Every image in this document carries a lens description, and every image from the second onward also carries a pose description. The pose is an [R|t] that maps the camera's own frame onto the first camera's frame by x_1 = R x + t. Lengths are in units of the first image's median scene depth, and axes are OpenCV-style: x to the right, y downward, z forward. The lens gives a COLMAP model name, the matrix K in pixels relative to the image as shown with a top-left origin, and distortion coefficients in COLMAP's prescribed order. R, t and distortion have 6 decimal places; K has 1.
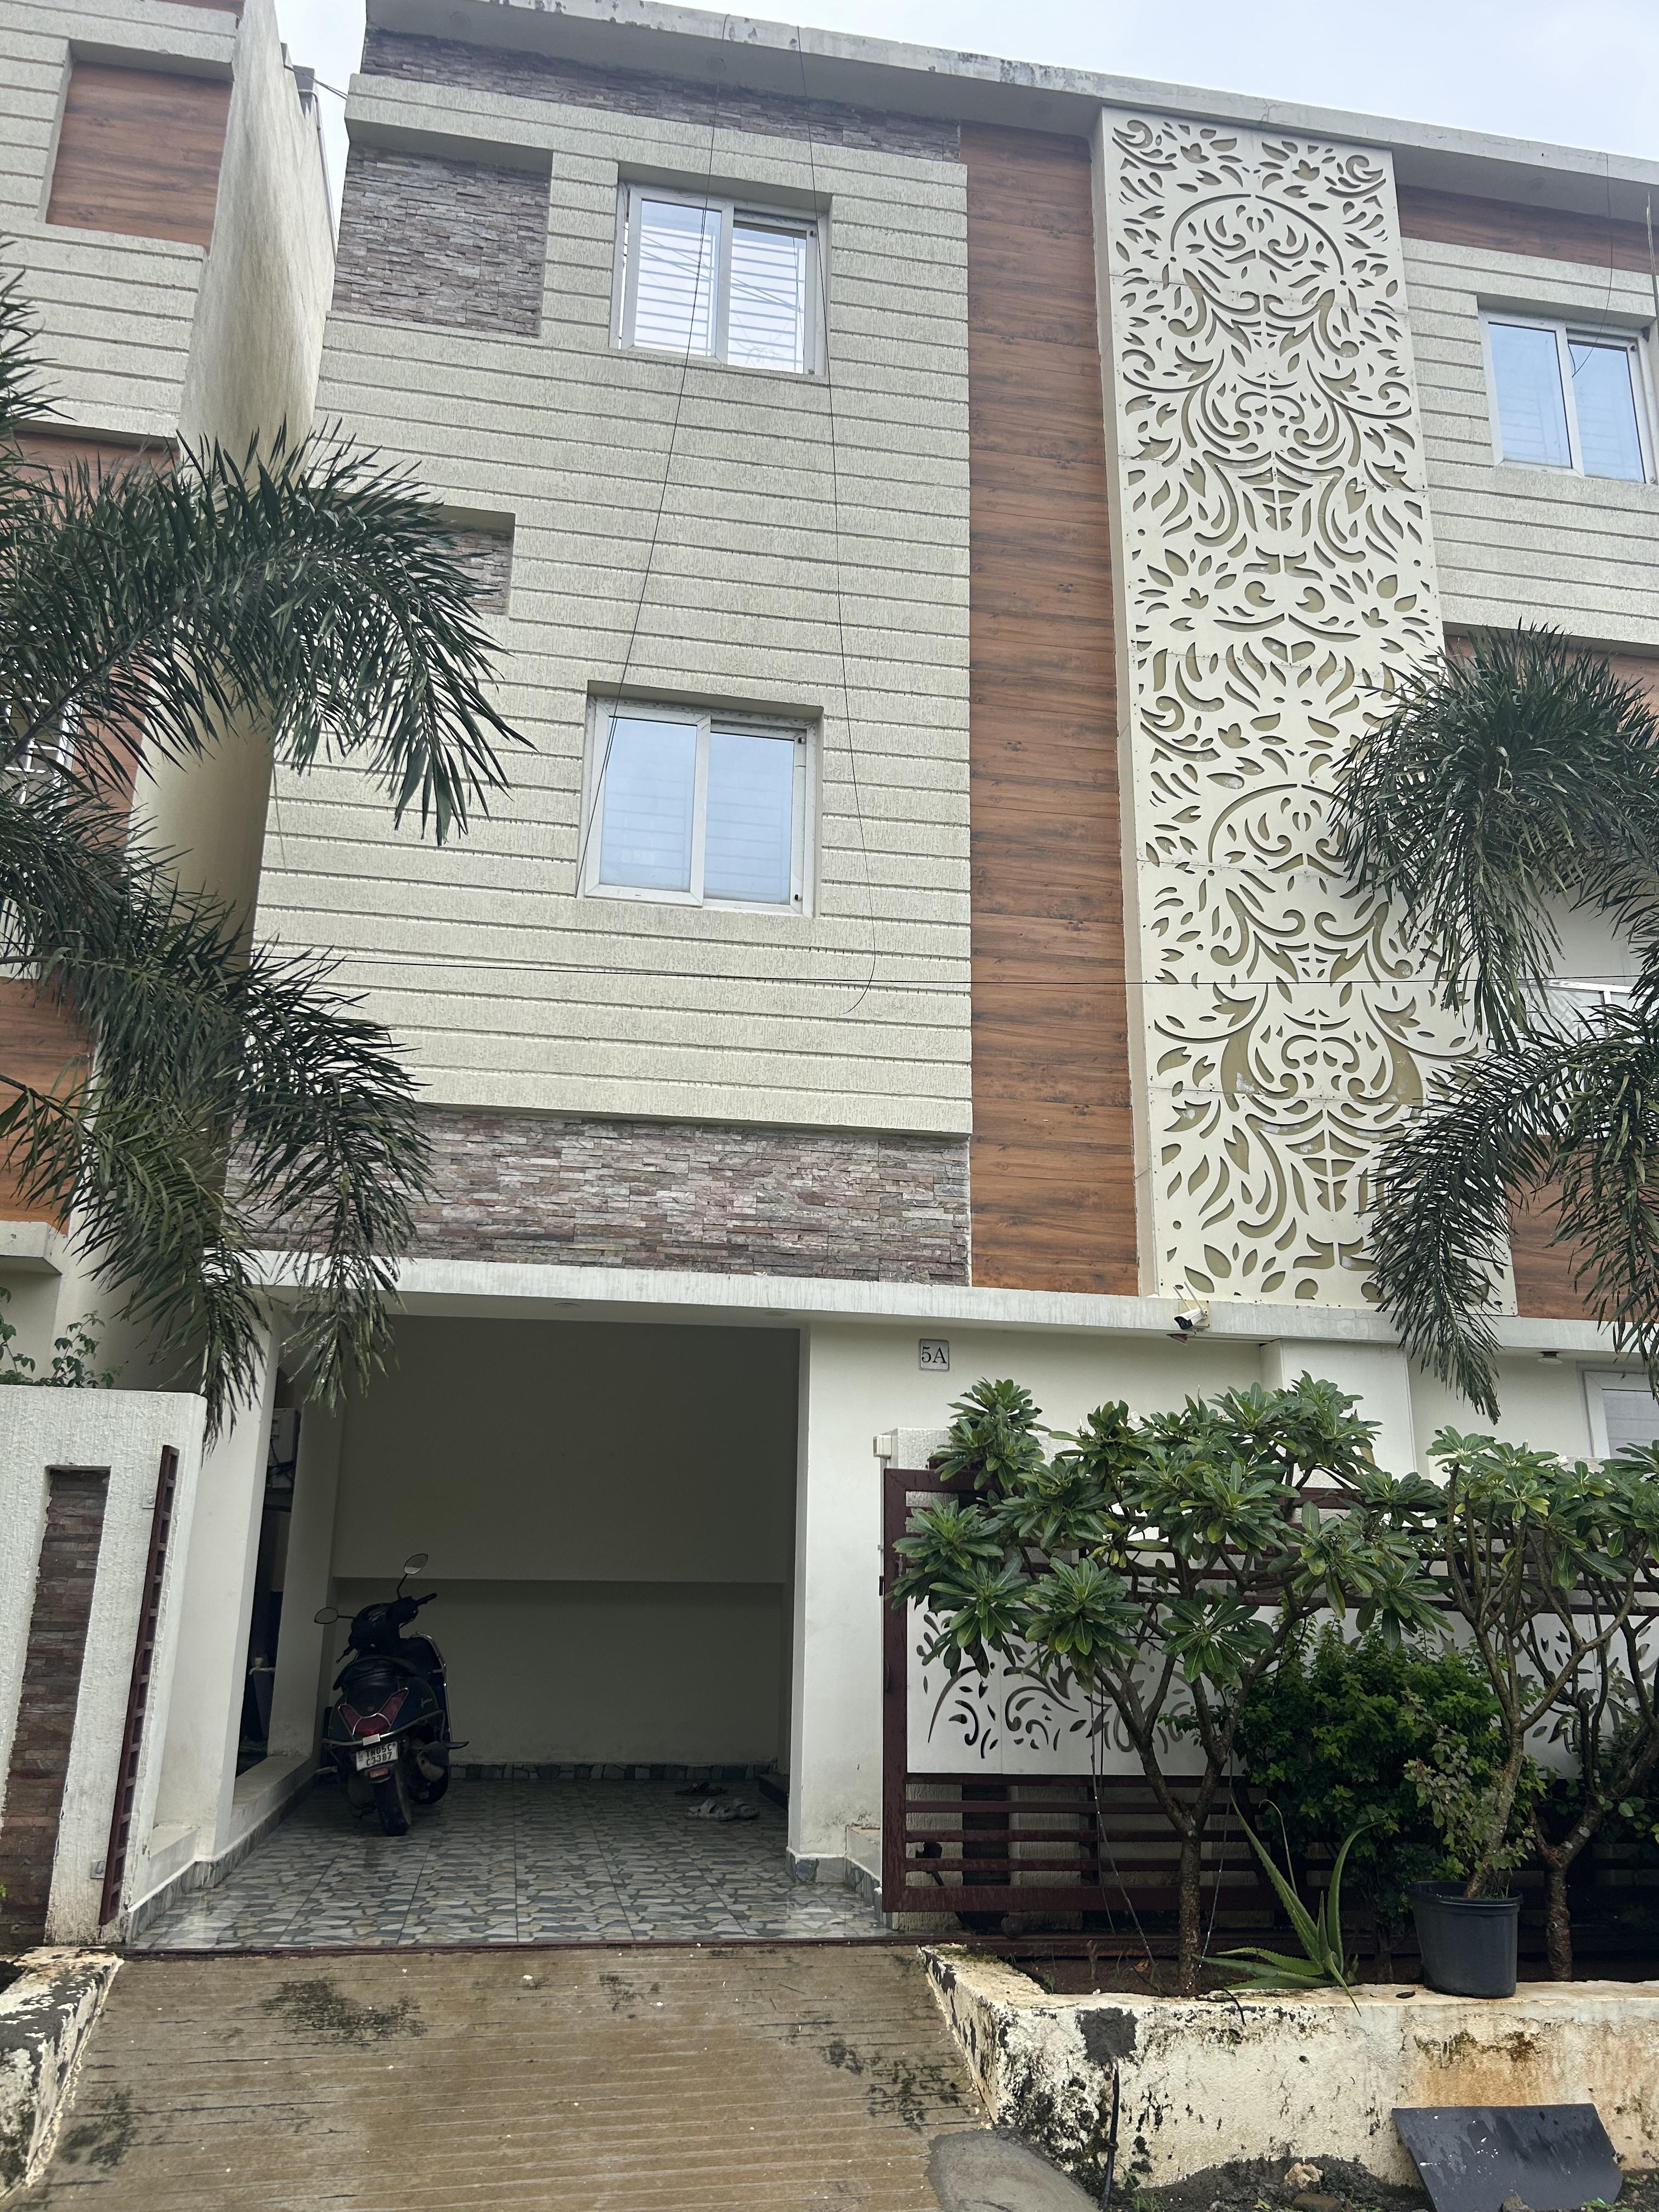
lens RADIAL K [[1674.8, 0, 829.5], [0, 1674.8, 1106.0], [0, 0, 1]] dist [0.001572, -0.001917]
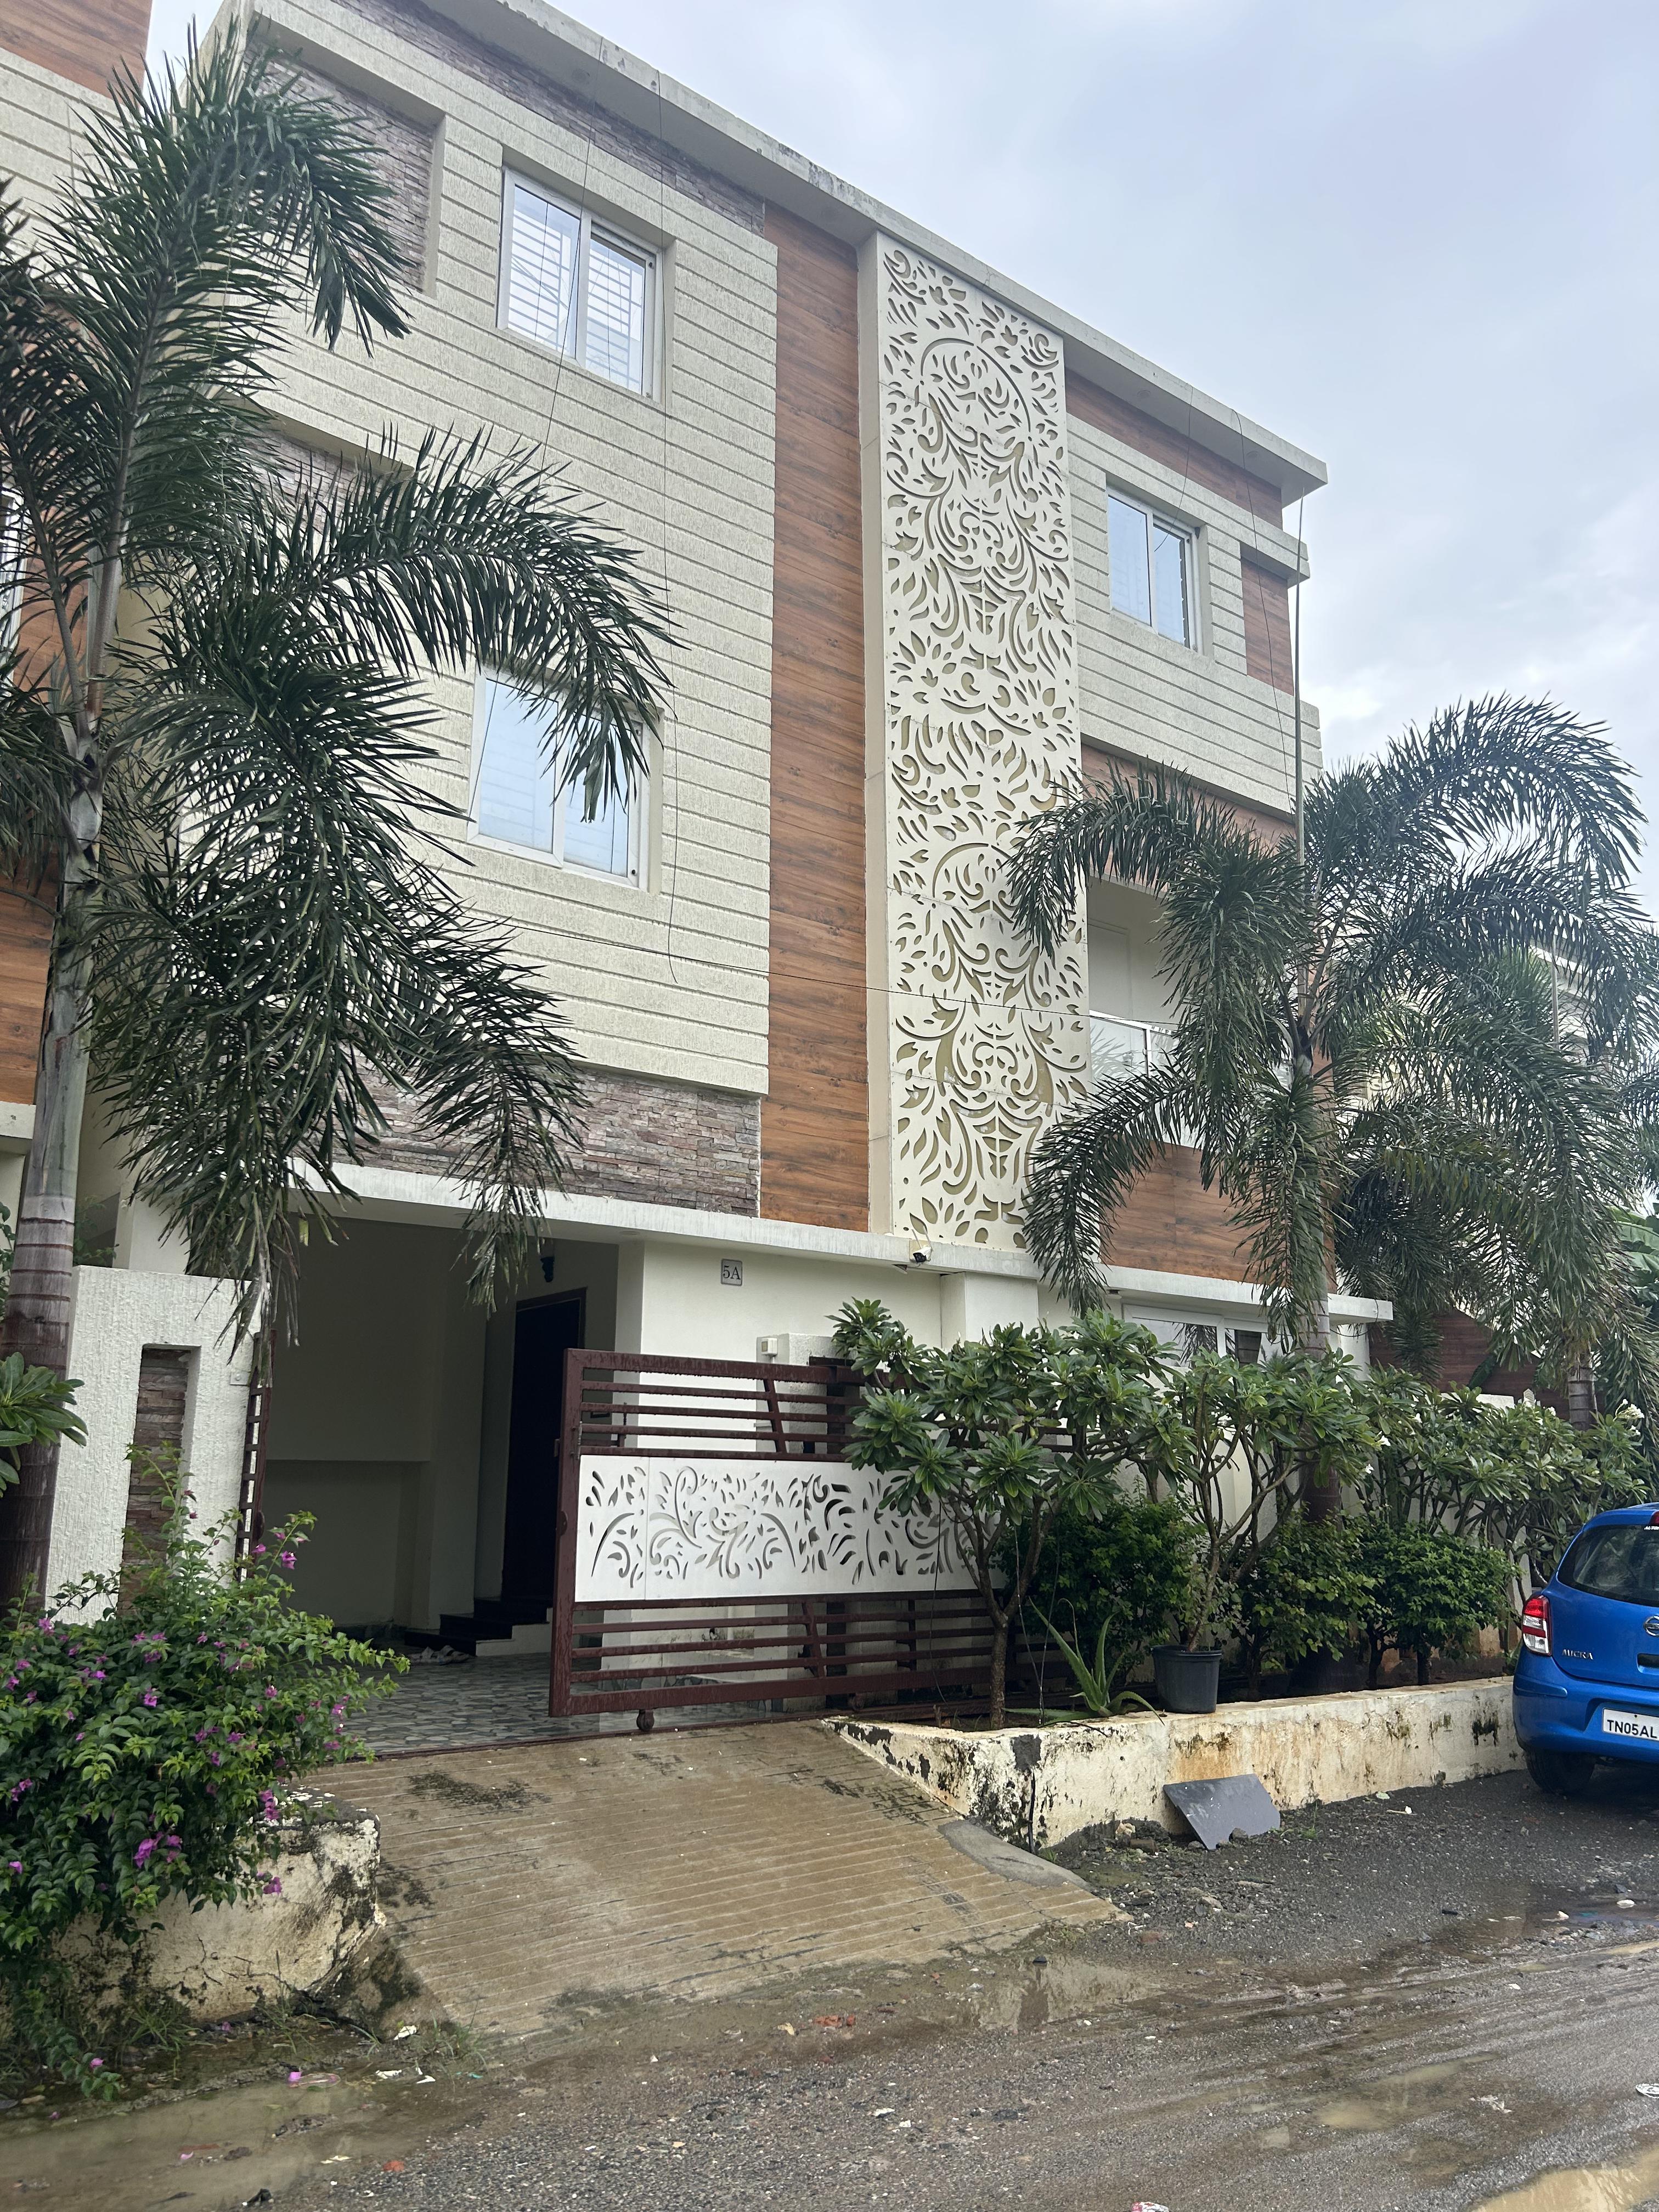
lens RADIAL K [[1679.4, 0, 829.5], [0, 1679.4, 1106.0], [0, 0, 1]] dist [-0.002925, -0.011604]
pose [[0.879443, 0.096666, 0.466085, -0.425634], [-0.125603, 0.991585, 0.031340, -0.018448], [-0.459134, -0.086104, 0.884184, -0.101333]]
